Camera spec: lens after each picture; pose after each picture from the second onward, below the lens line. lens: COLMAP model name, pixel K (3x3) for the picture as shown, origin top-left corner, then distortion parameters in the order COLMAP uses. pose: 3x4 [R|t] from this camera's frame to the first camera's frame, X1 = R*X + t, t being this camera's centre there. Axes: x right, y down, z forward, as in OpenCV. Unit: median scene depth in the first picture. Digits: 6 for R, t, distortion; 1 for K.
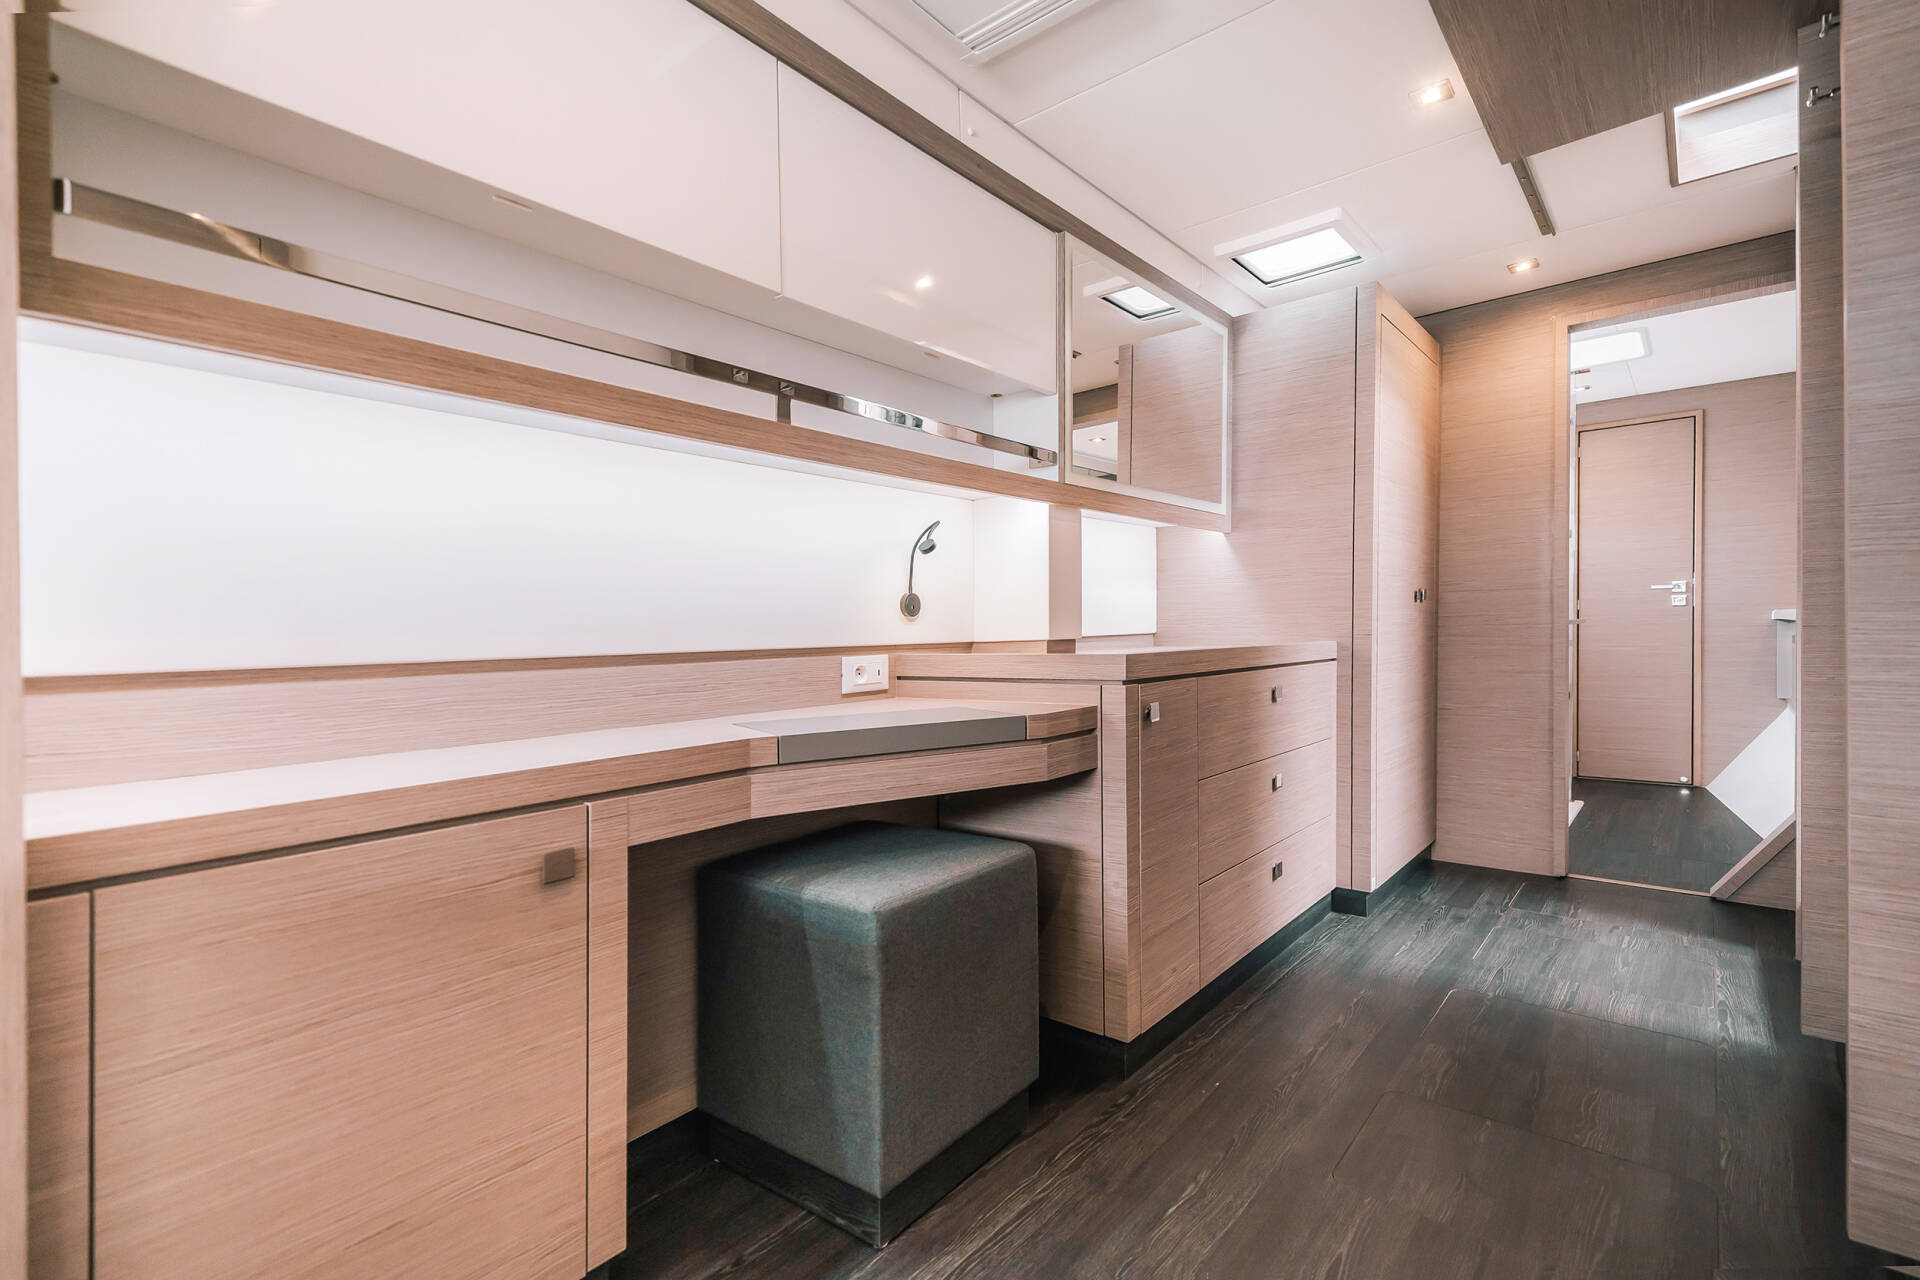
lens RADIAL K [[868.4, 0, 947.5], [0, 868.4, 649.9], [0, 0, 1]] dist [0.035101, -0.000384]
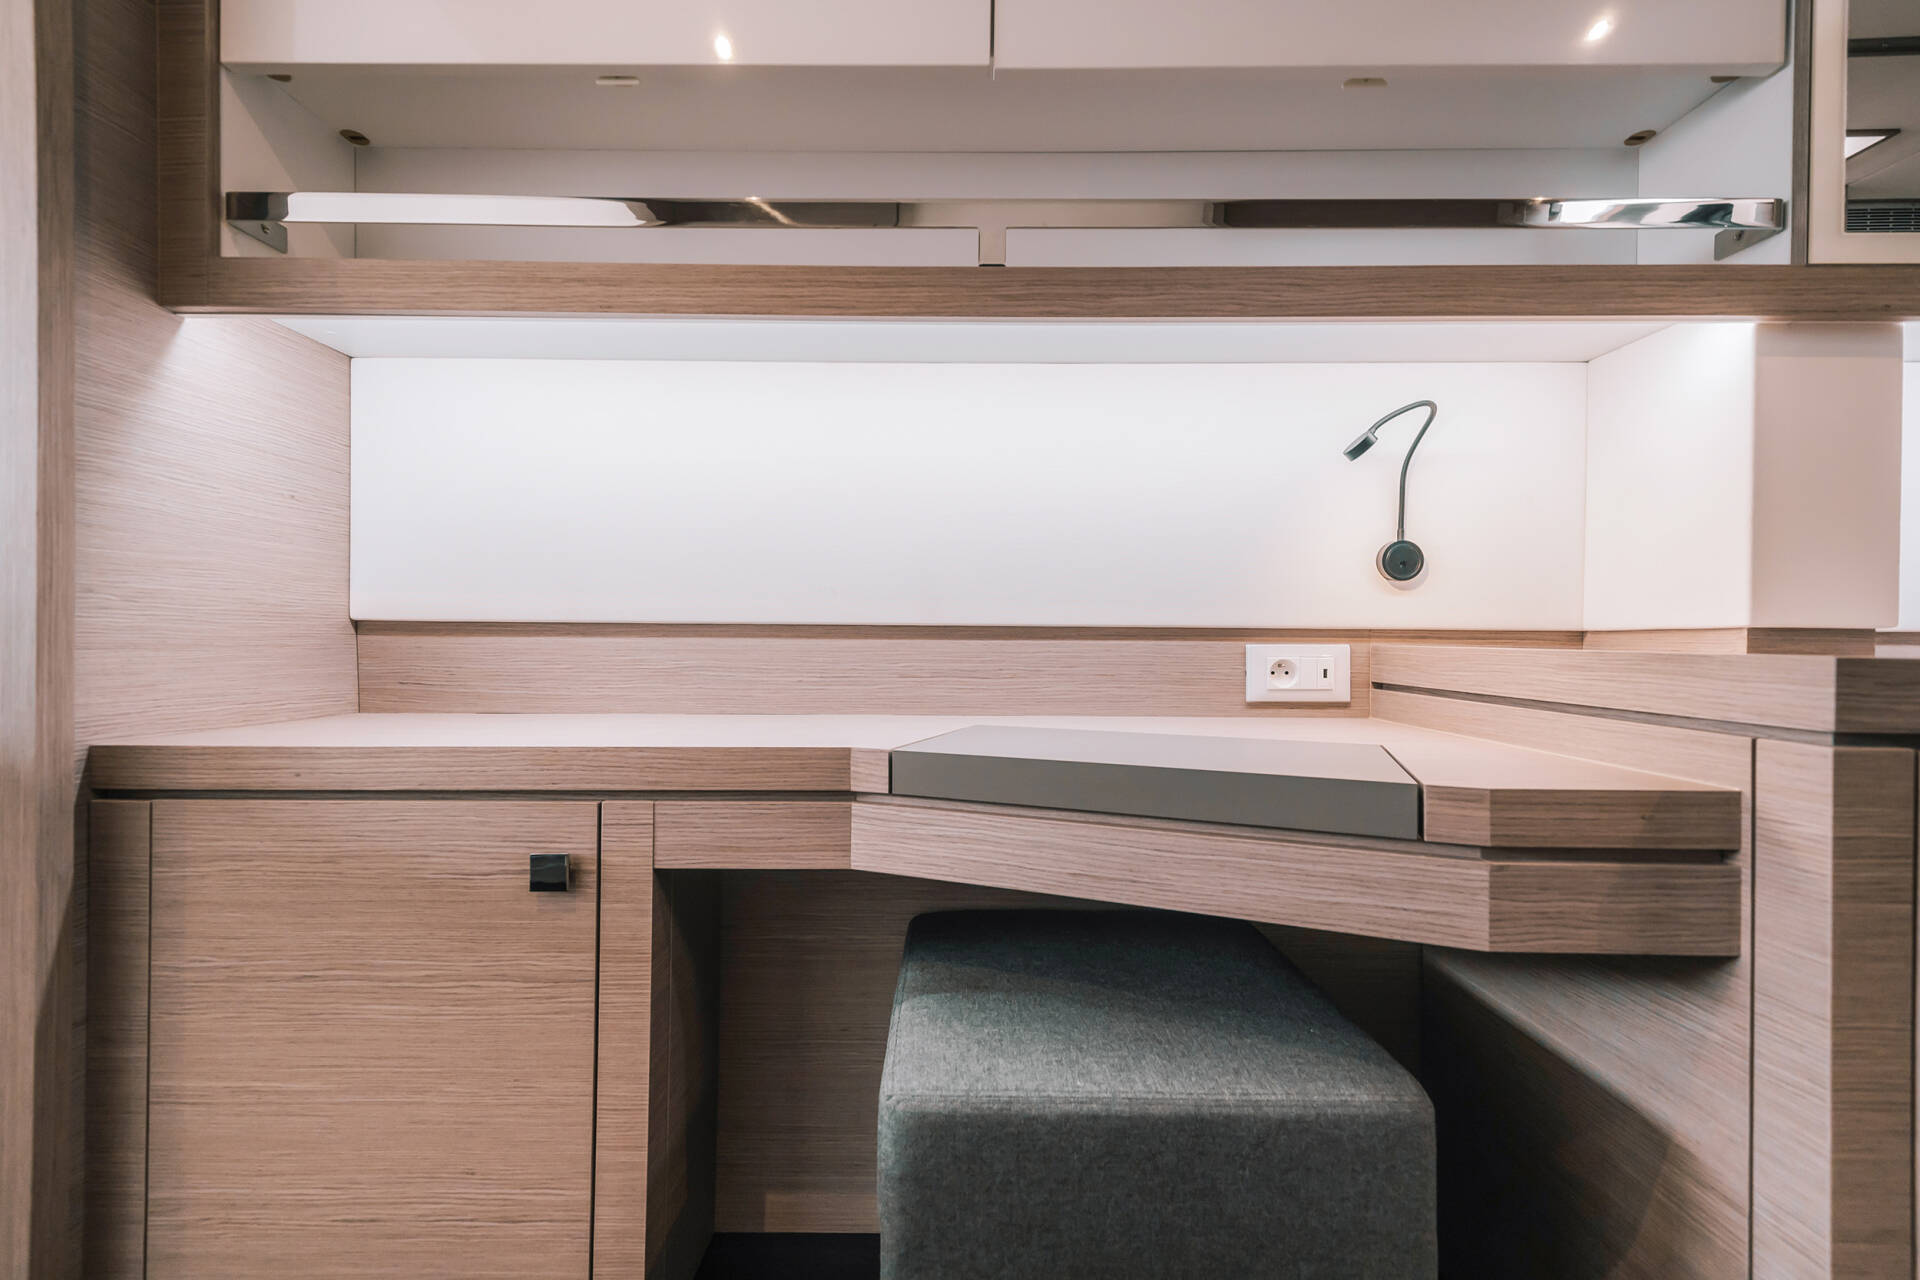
lens RADIAL K [[810.1, 0, 952.2], [0, 810.1, 636.6], [0, 0, 1]] dist [0.017307, 0.000490]
pose [[0.640063, 0.028762, -0.767783, 0.234451], [-0.038075, 0.999259, 0.005692, 0.008932], [0.767378, 0.025590, 0.640684, 0.531369]]
